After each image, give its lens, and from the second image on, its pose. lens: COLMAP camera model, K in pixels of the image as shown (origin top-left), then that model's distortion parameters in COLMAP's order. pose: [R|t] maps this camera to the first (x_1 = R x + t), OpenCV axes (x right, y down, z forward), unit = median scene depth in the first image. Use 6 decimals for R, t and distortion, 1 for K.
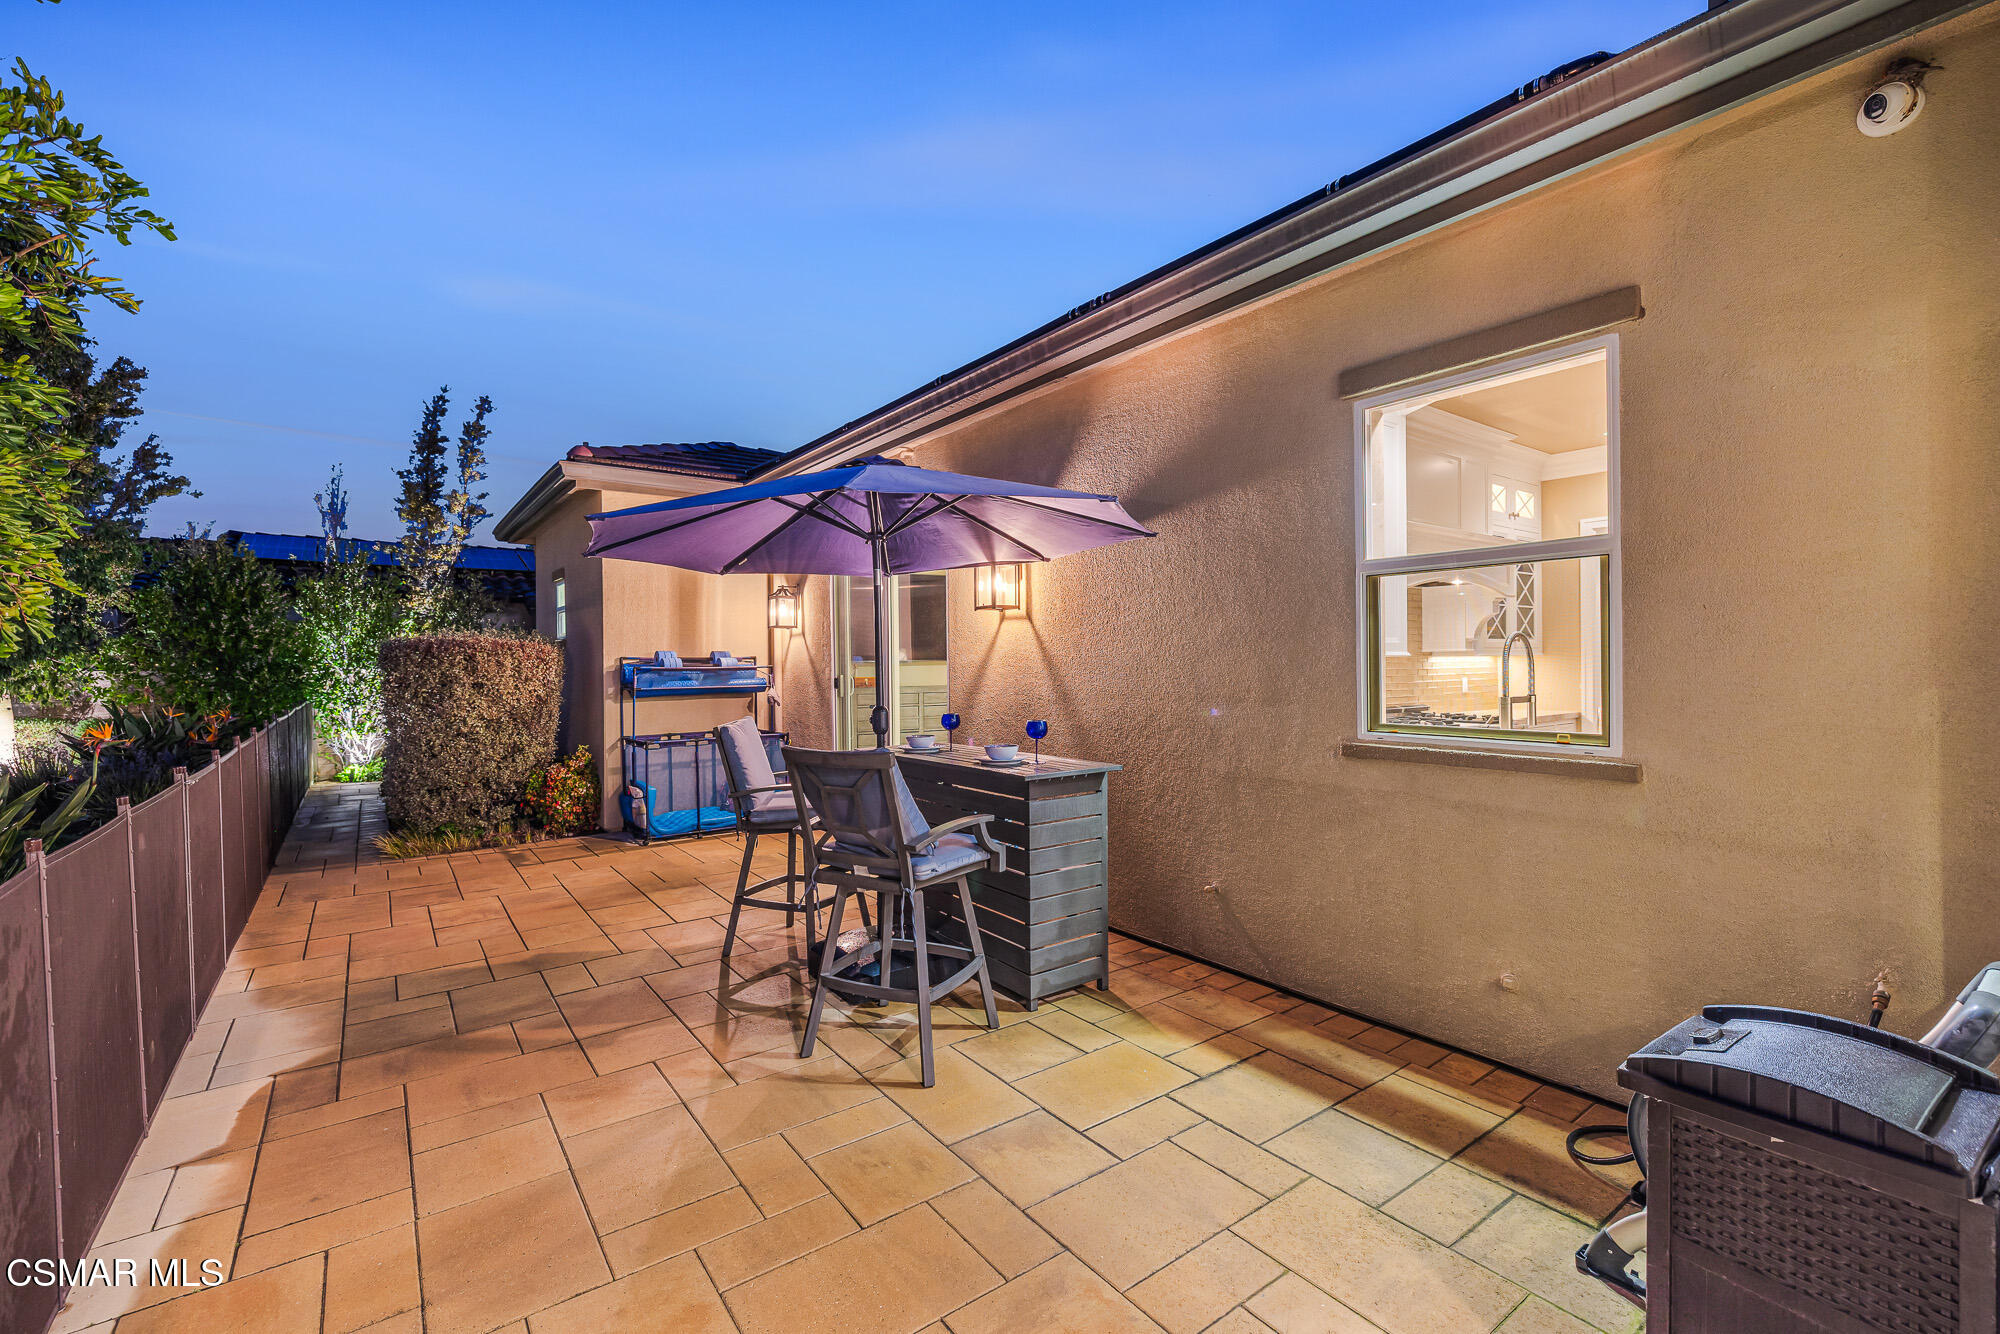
lens RADIAL K [[869.8, 0, 1000.0], [0, 869.8, 667.0], [0, 0, 1]] dist [-0.000310, 0.000139]
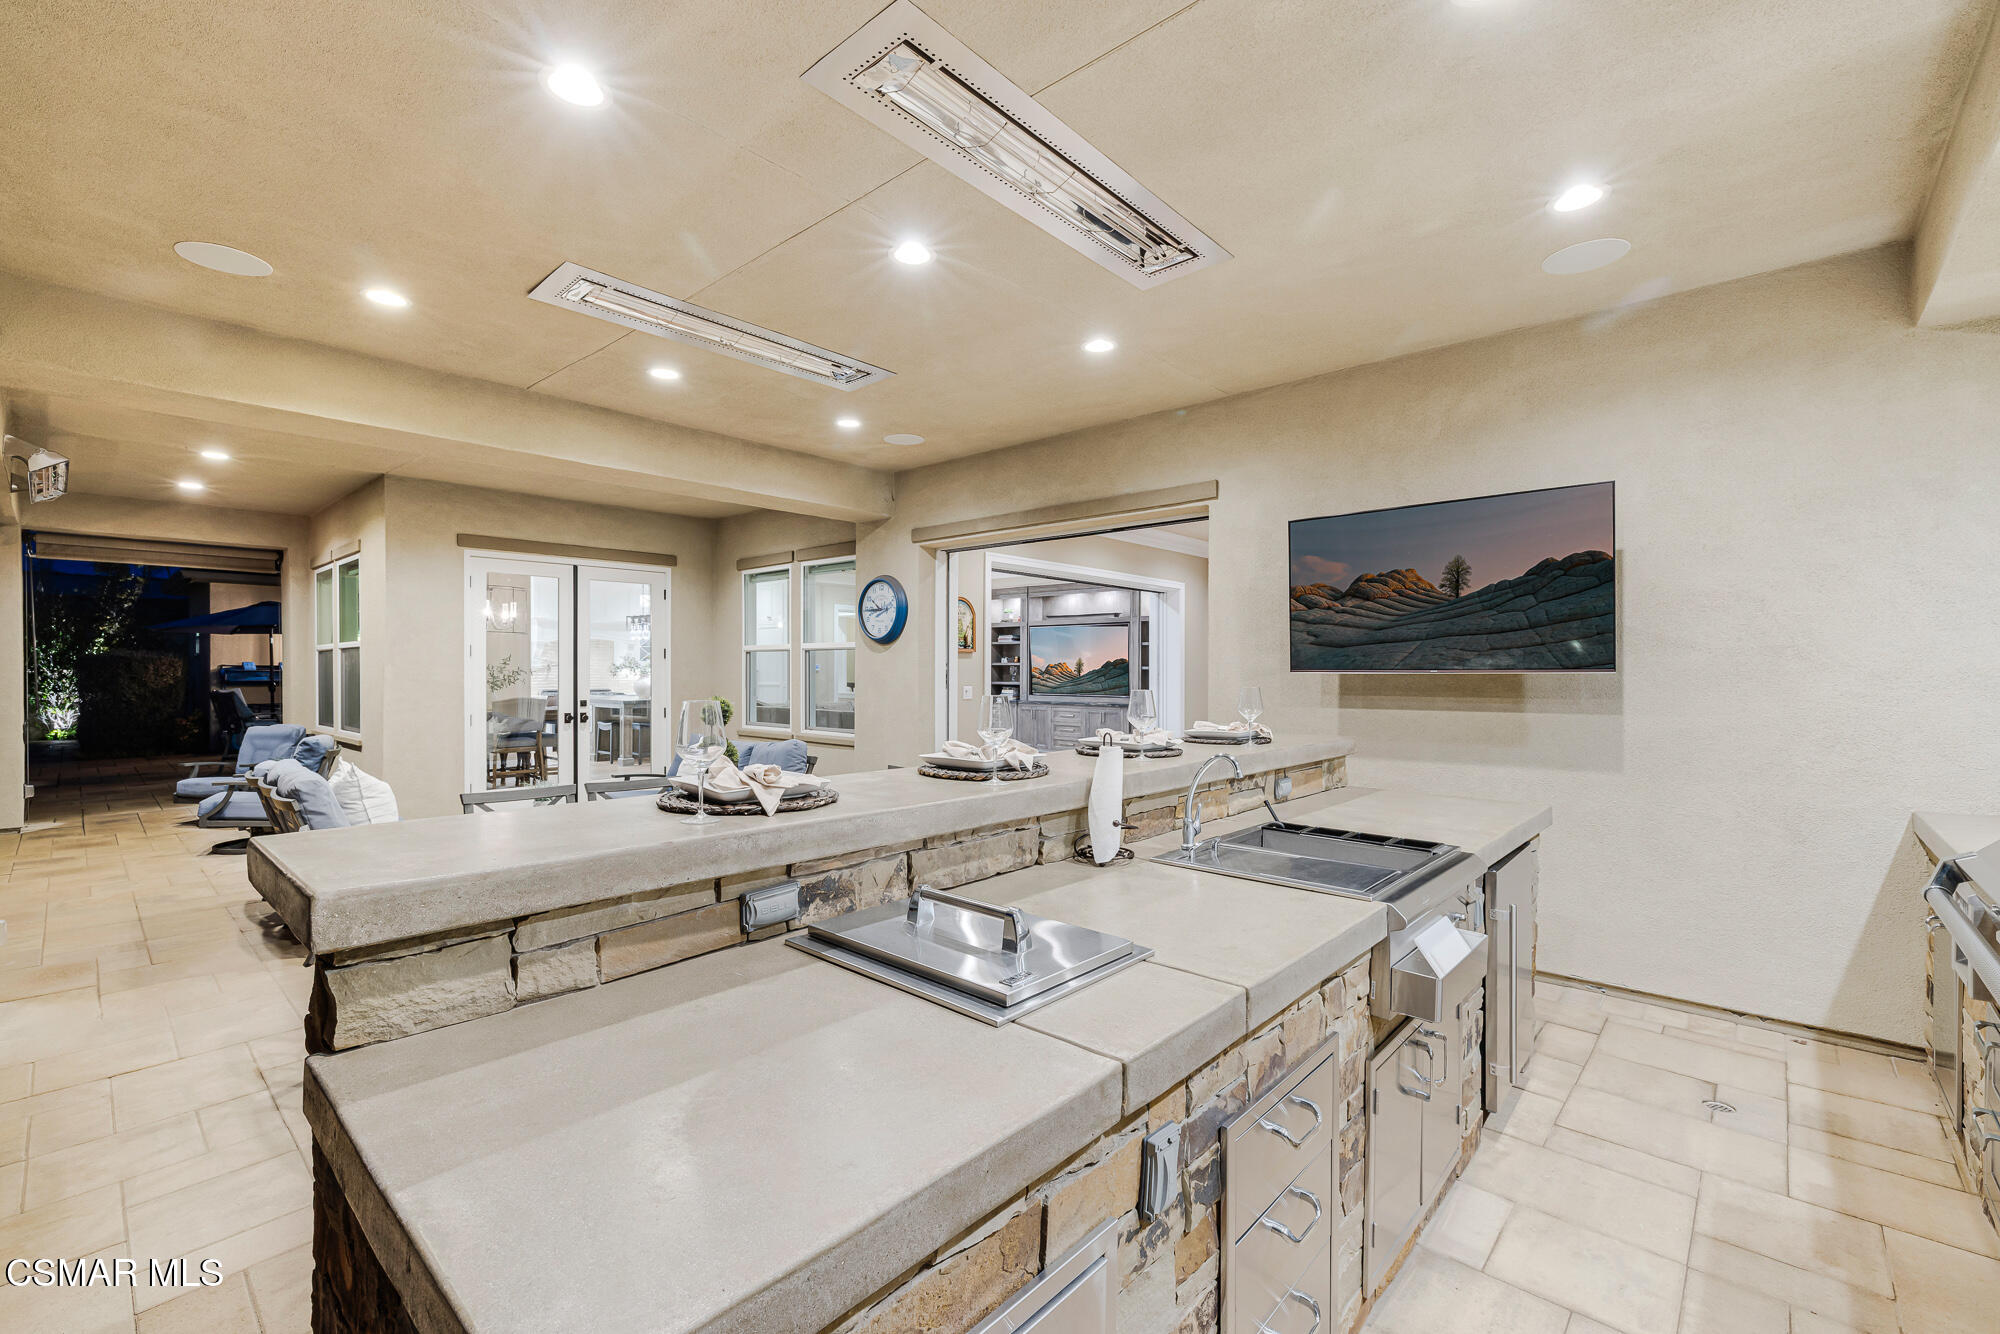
lens RADIAL K [[855.7, 0, 1000.0], [0, 855.7, 667.0], [0, 0, 1]] dist [-0.000359, -0.000073]
pose [[0.979606, 0.008839, 0.200733, 0.699779], [-0.007041, 0.999928, -0.009667, 0.000128], [-0.200804, 0.008056, 0.979598, -0.973802]]
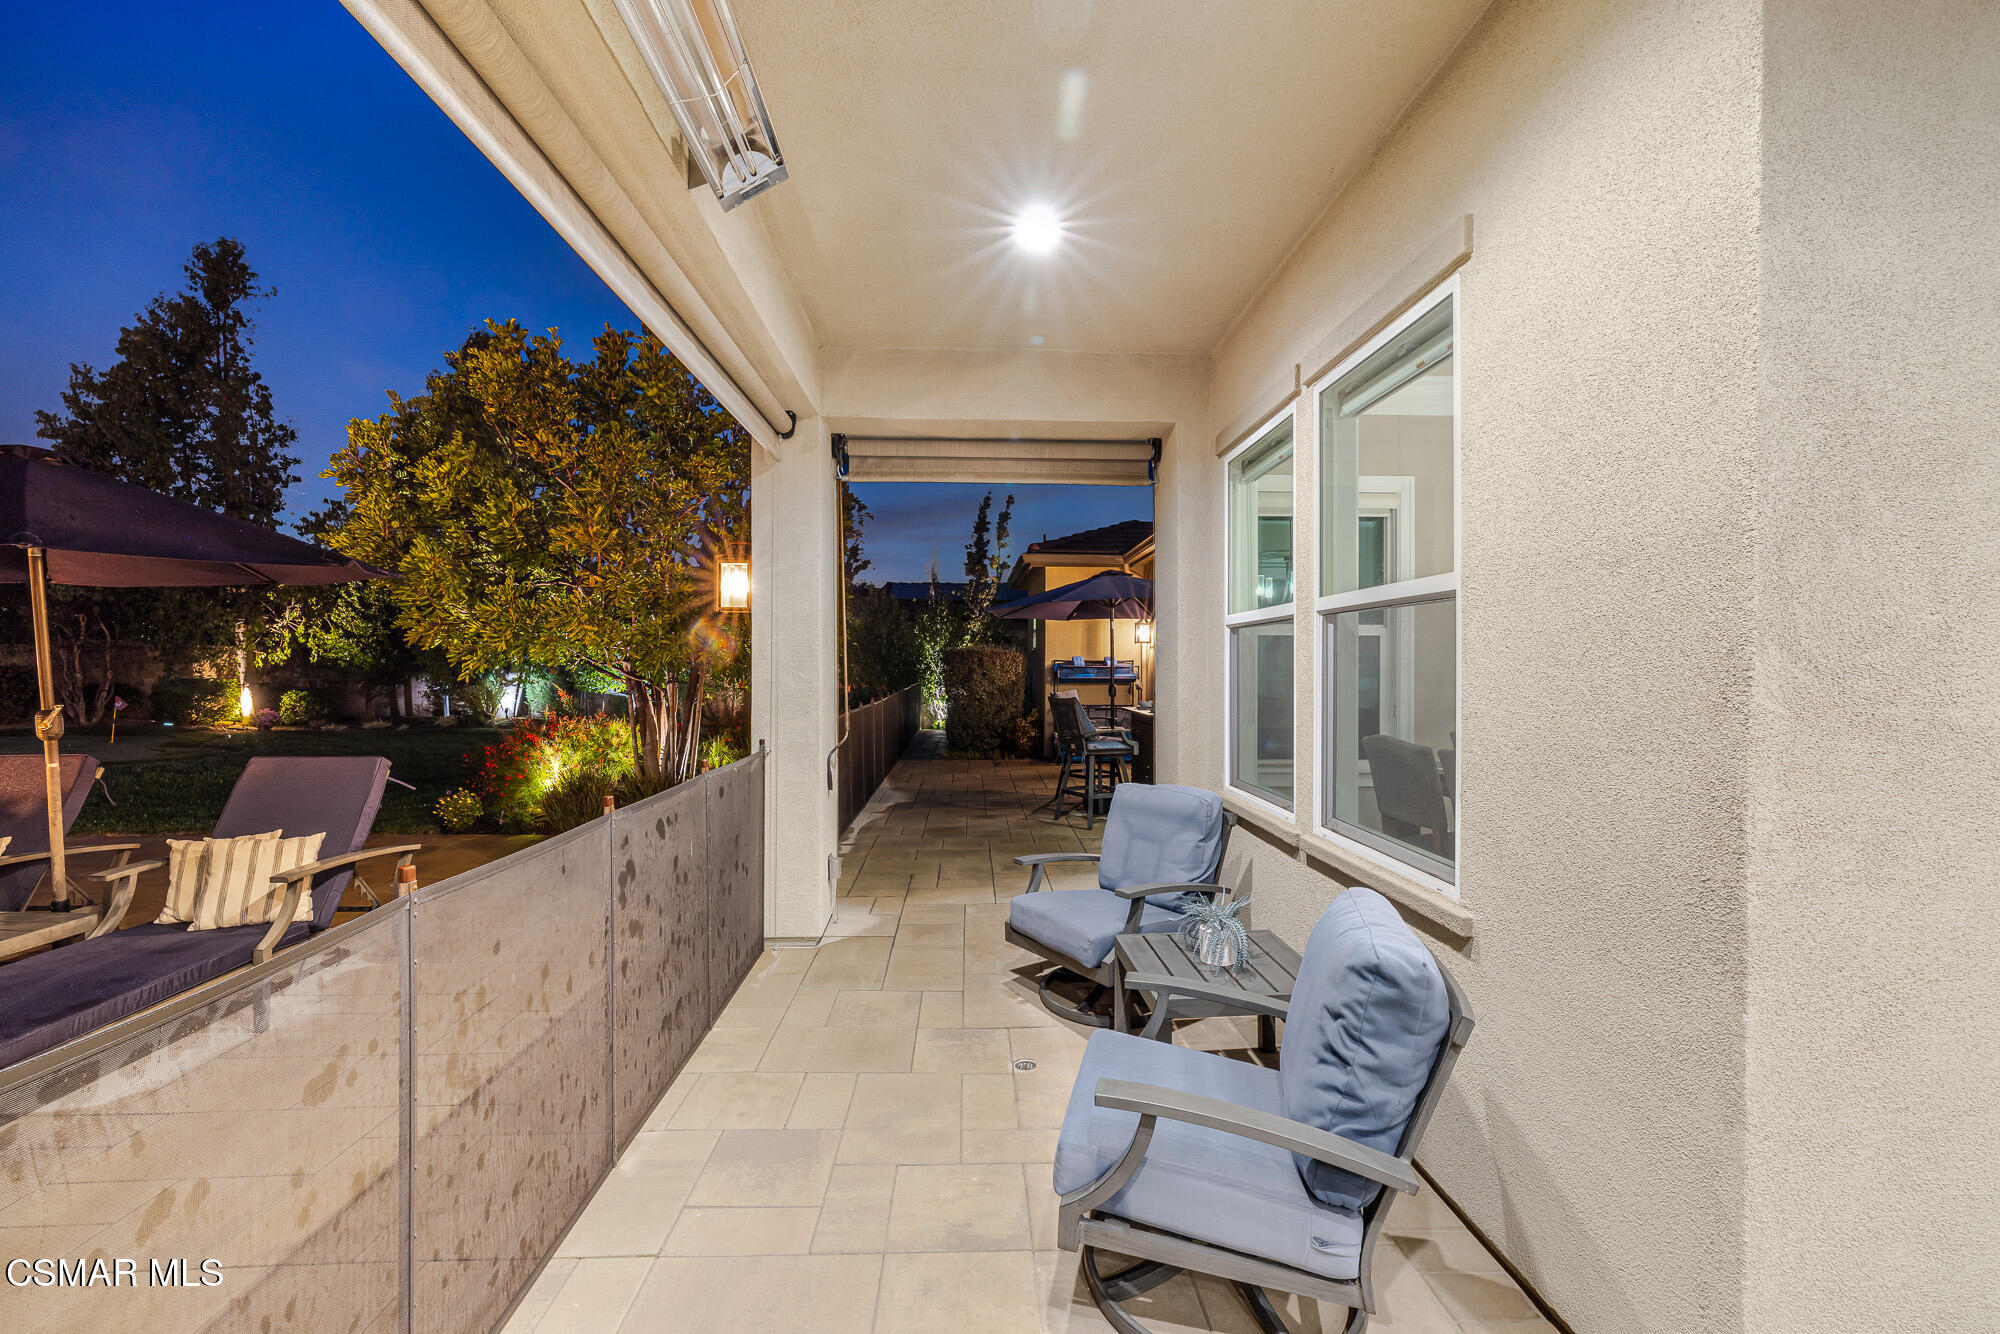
lens RADIAL K [[835.5, 0, 993.7], [0, 835.5, 665.8], [0, 0, 1]] dist [-0.001882, -0.000052]
pose [[0.827328, 0.015075, -0.561517, 0.313451], [-0.017152, 0.999852, 0.001572, 0.000046], [0.561457, 0.008331, 0.827464, -0.355716]]
